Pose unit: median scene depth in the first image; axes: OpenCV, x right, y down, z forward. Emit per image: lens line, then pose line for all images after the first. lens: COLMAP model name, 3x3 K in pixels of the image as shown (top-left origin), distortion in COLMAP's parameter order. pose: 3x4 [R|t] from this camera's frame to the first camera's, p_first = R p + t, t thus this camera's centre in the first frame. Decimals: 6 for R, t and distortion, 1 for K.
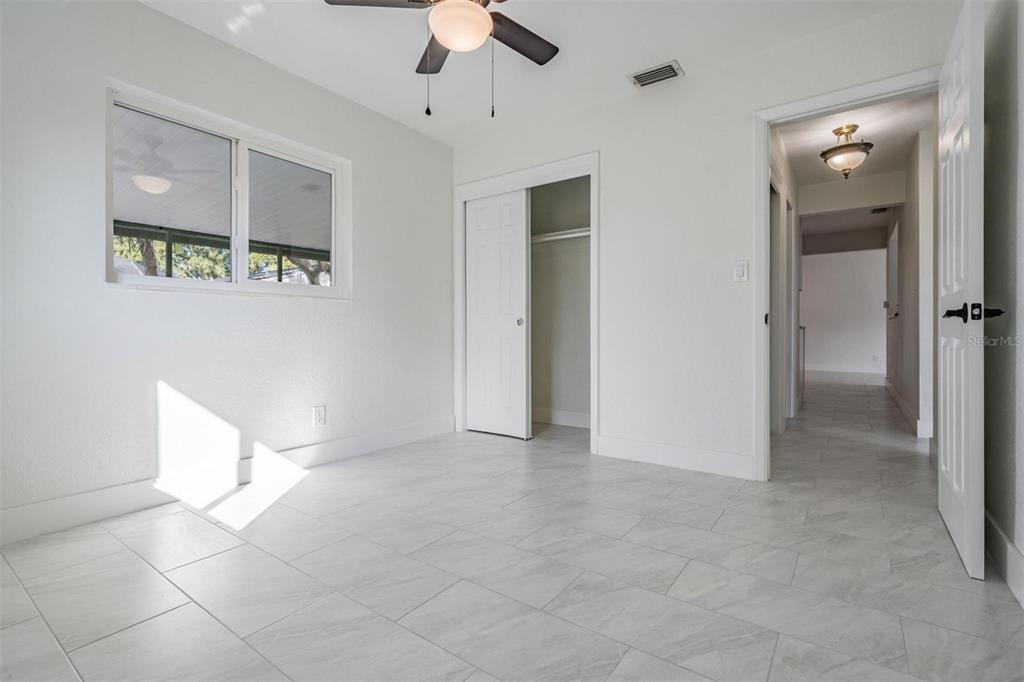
lens RADIAL K [[475.3, 0, 509.3], [0, 475.3, 332.8], [0, 0, 1]] dist [0.005950, 0.000581]
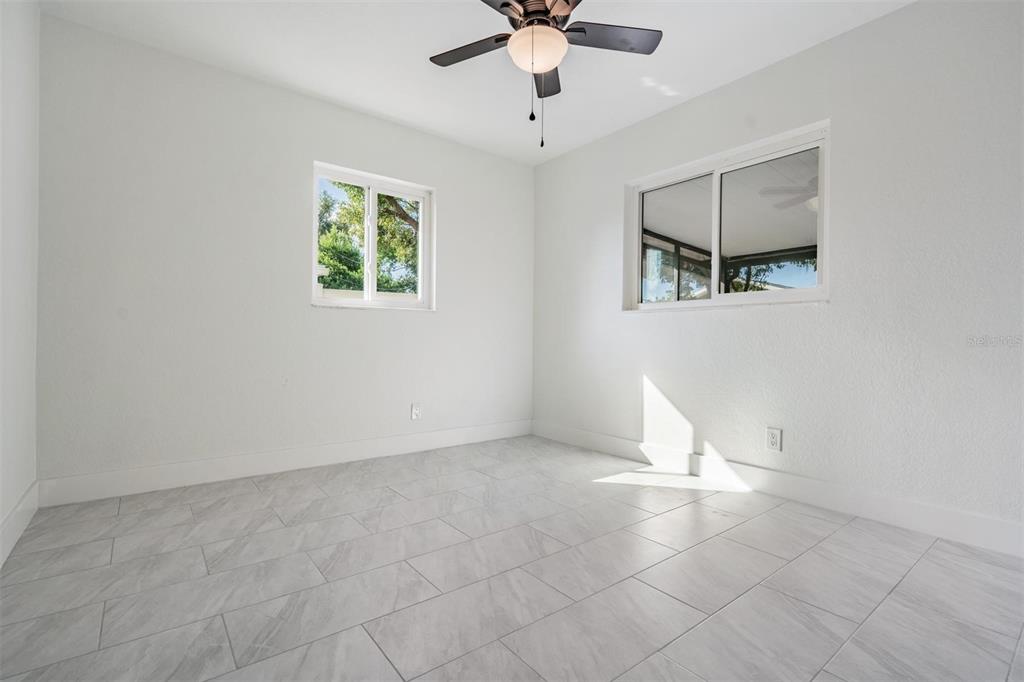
lens RADIAL K [[475.3, 0, 512.1], [0, 475.3, 342.9], [0, 0, 1]] dist [0.005950, 0.000581]
pose [[-0.273823, 0.007024, -0.961754, 0.748235], [-0.014624, 0.999827, 0.011466, -0.006994], [0.961669, 0.017204, -0.273673, 1.007268]]
